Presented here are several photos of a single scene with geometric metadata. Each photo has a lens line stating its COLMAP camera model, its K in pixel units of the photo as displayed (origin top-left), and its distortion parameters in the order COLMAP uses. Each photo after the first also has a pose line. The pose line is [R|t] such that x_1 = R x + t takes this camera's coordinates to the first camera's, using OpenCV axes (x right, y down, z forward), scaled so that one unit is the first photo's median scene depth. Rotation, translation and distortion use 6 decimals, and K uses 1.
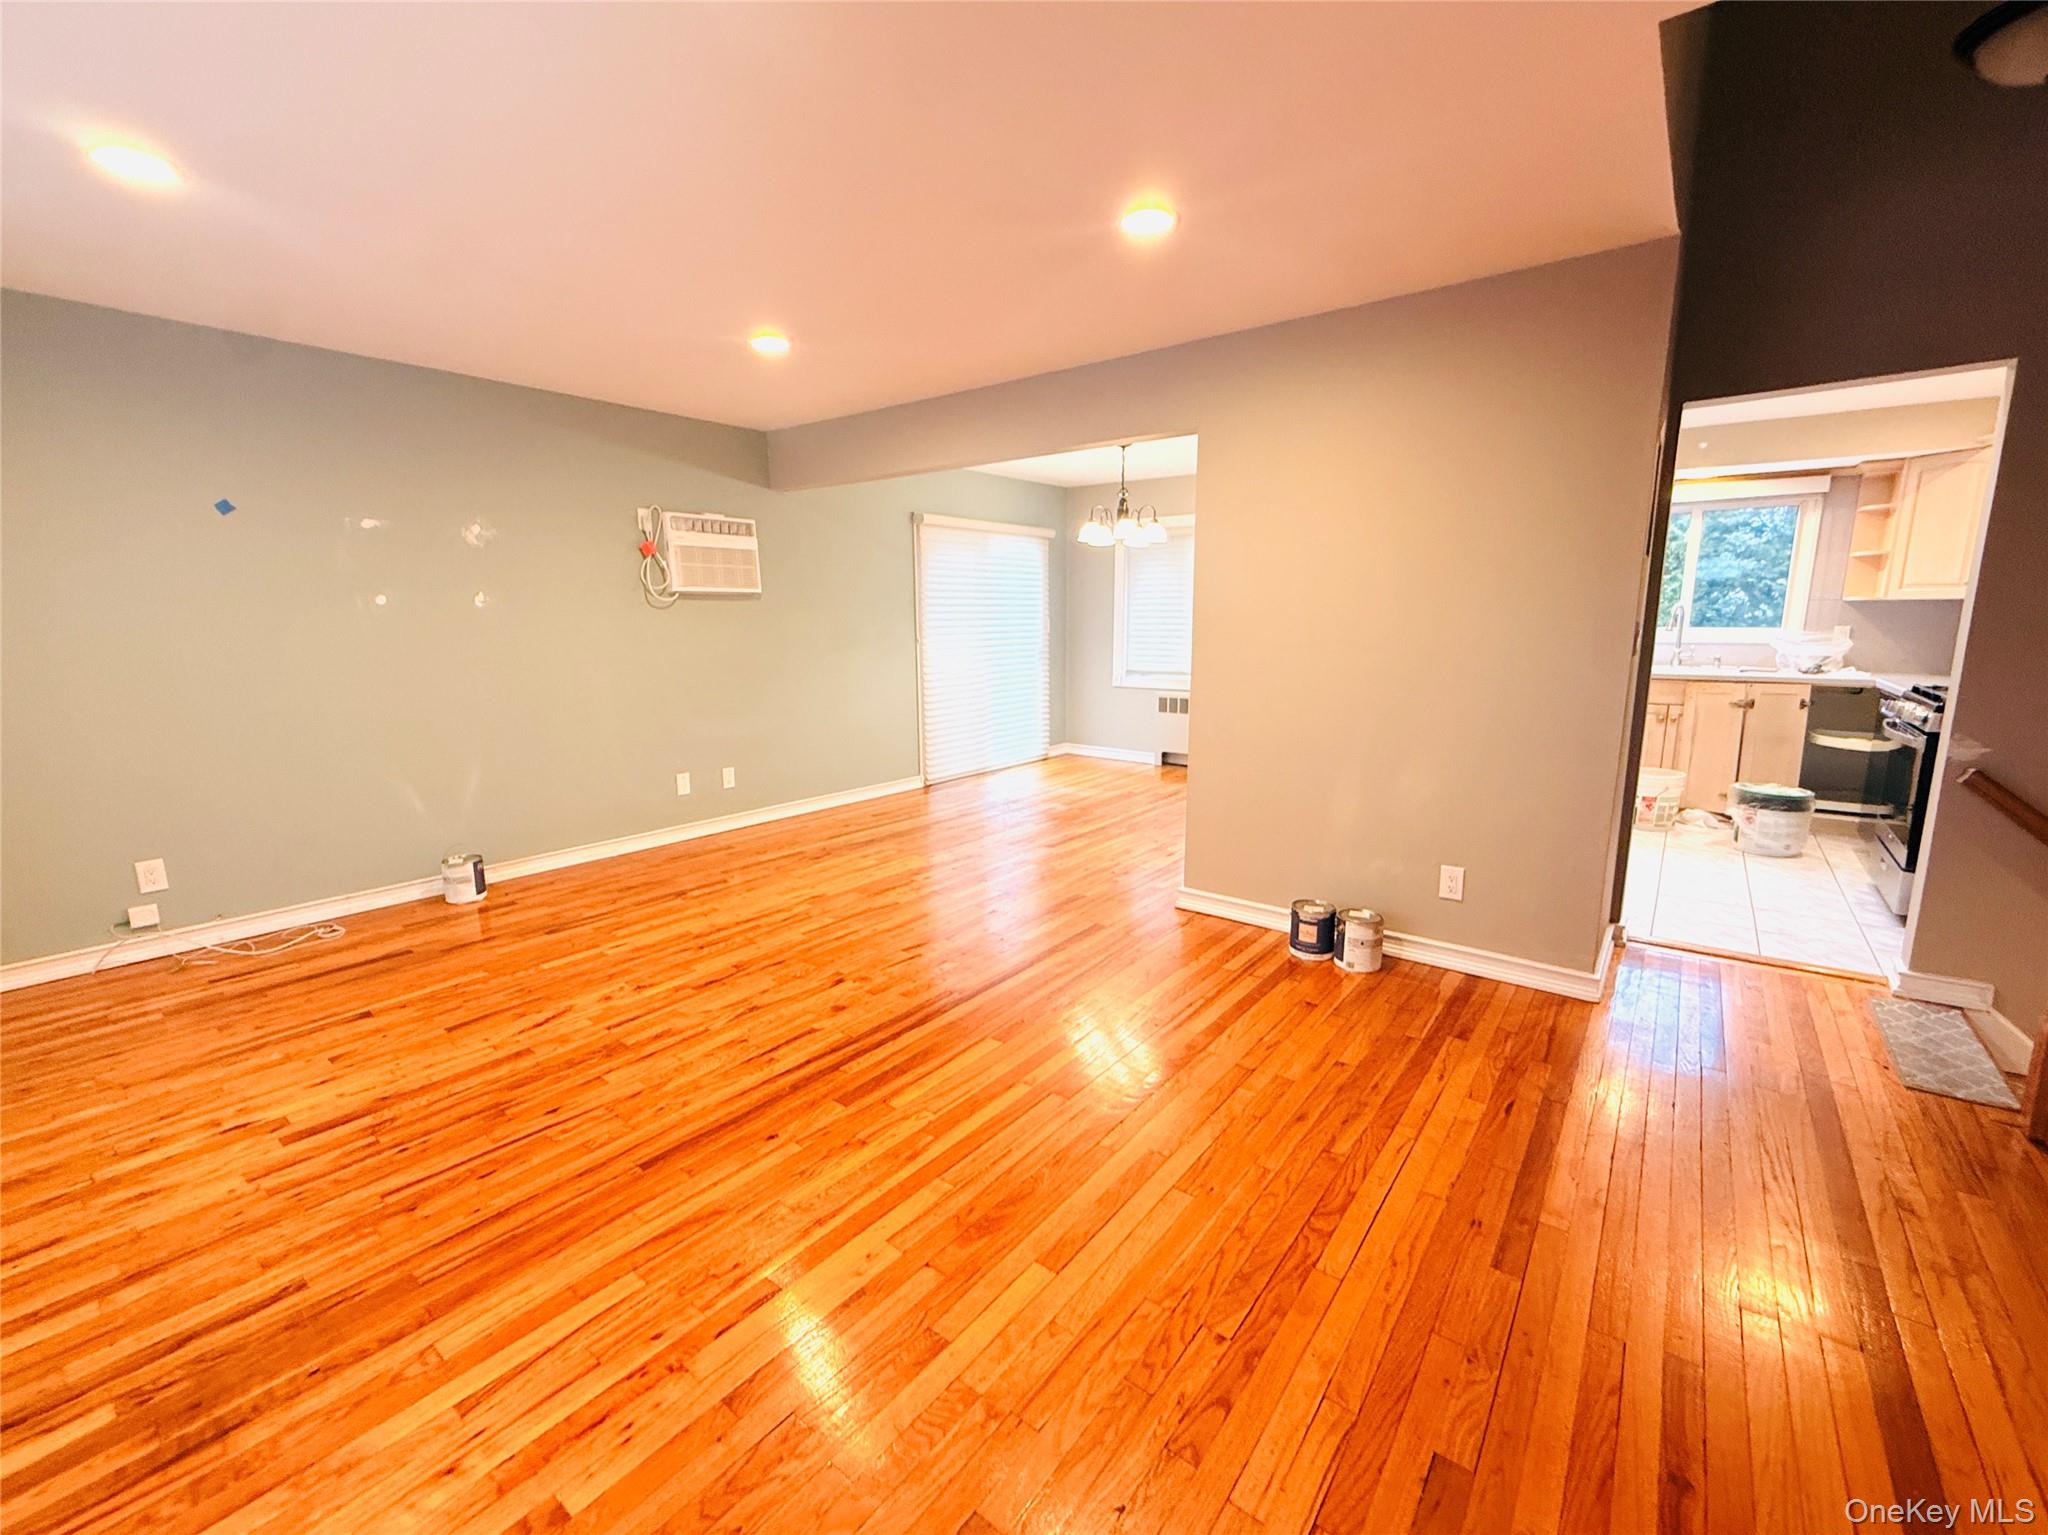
lens RADIAL K [[815.4, 0, 1024.0], [0, 815.4, 767.5], [0, 0, 1]] dist [-0.000382, 0.000024]
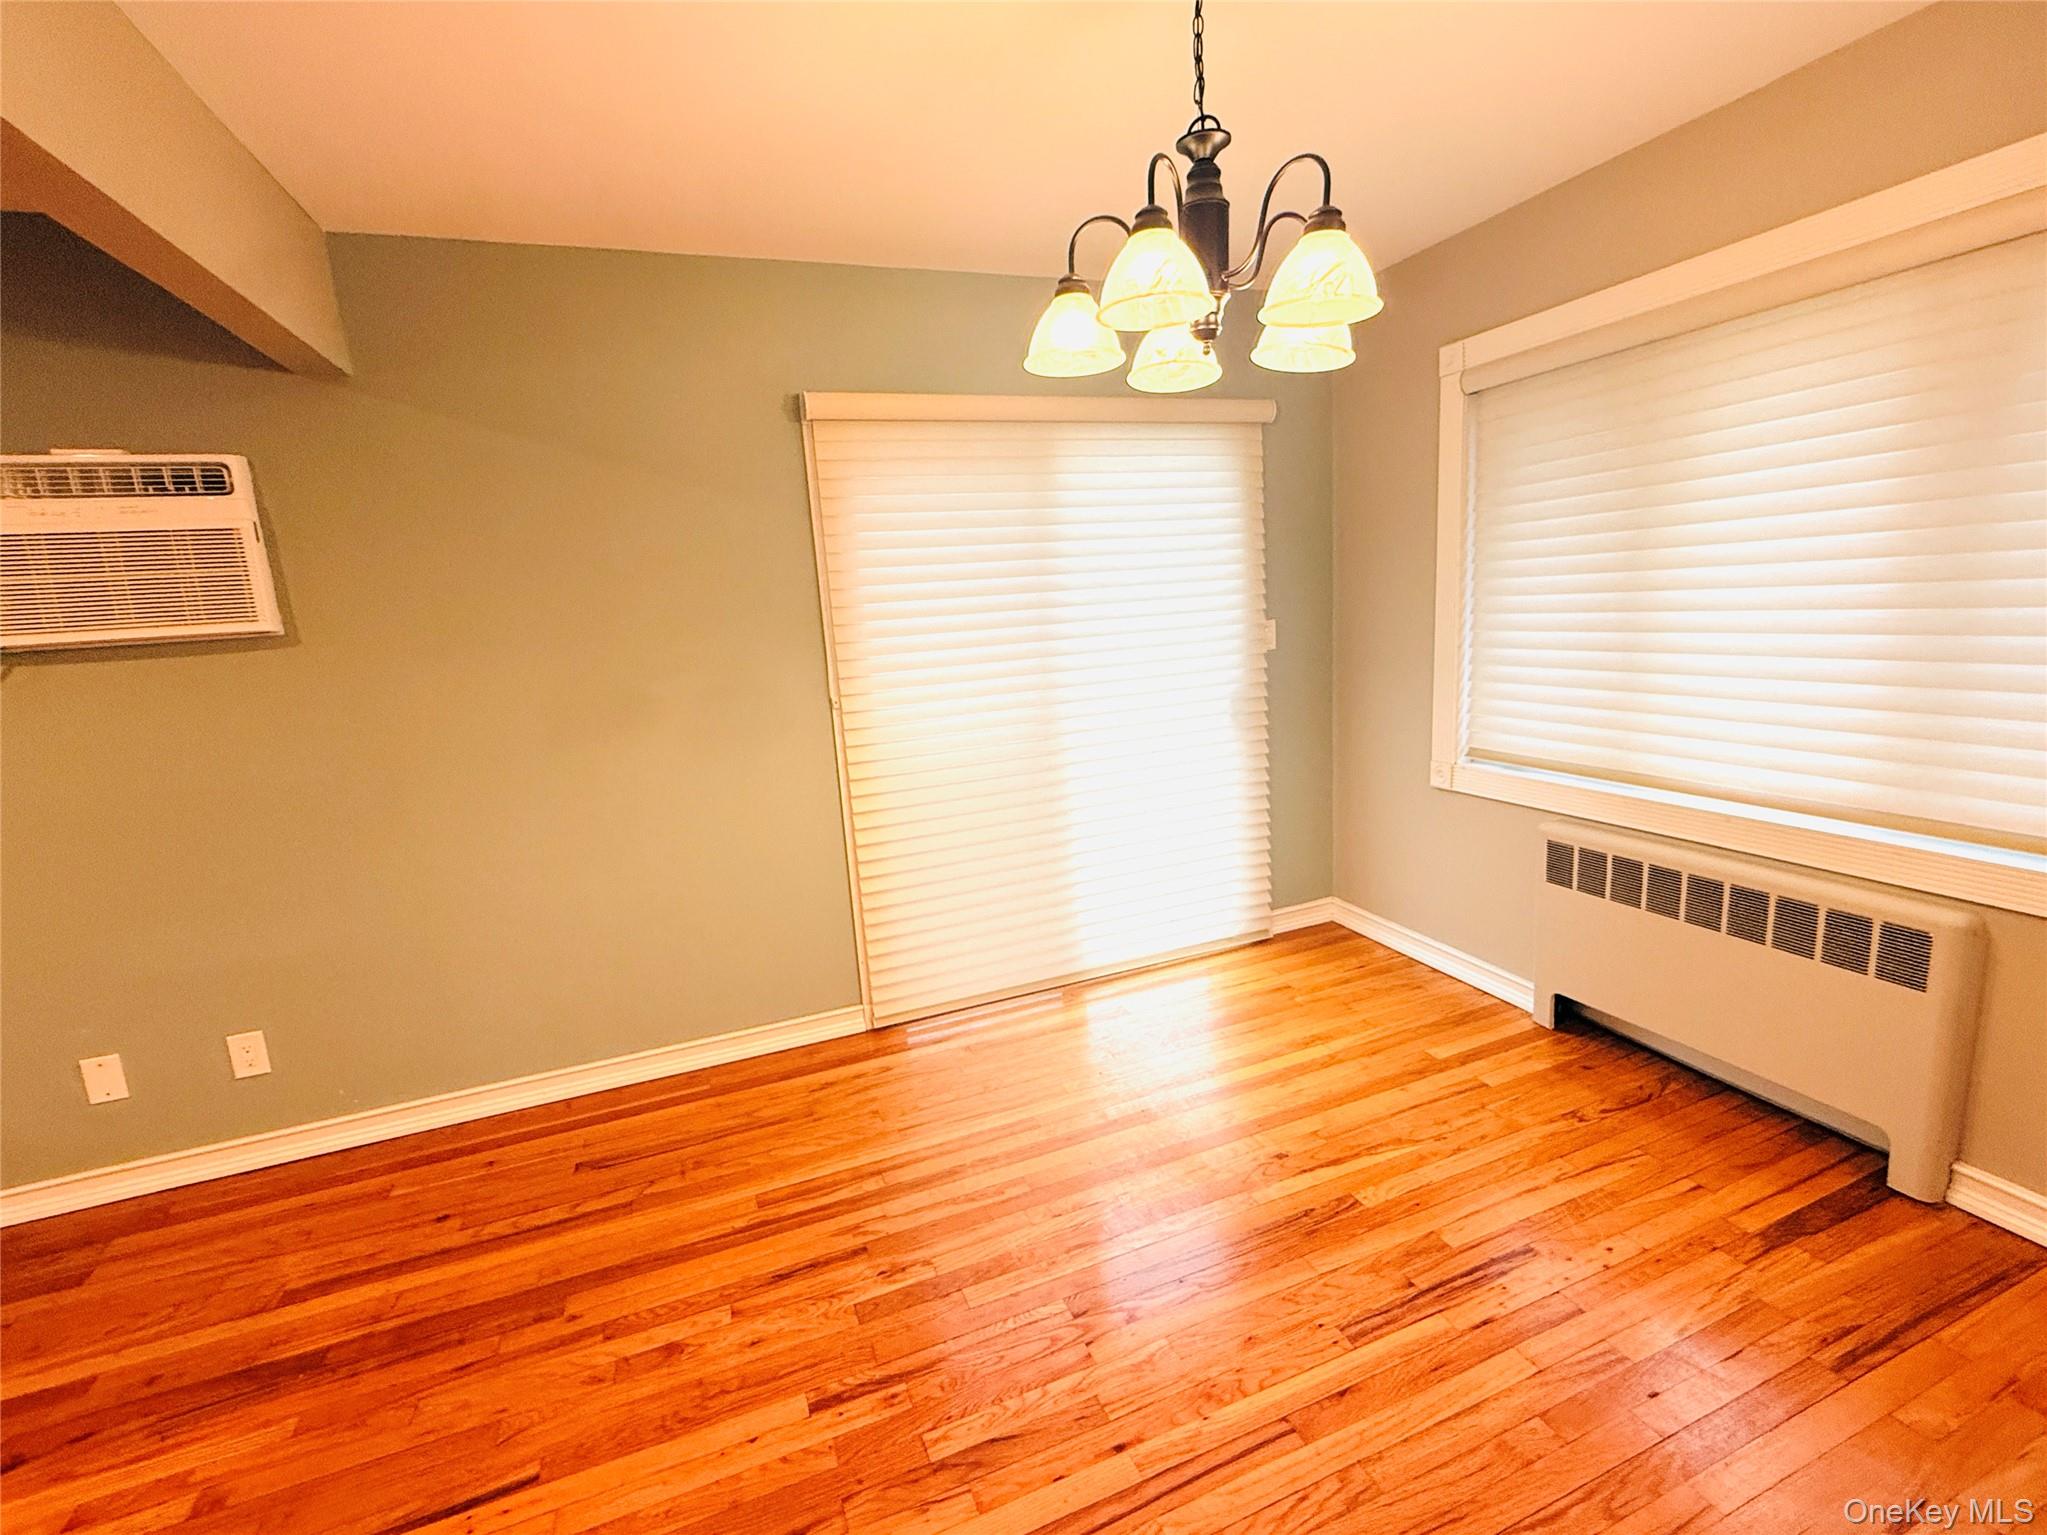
lens RADIAL K [[889.7, 0, 1023.5], [0, 889.7, 767.5], [0, 0, 1]] dist [-0.000566, -0.000056]
pose [[0.859850, 0.044377, -0.508614, 0.197265], [-0.035153, 0.998997, 0.027735, -0.143161], [0.509334, -0.005968, 0.860548, 0.675073]]
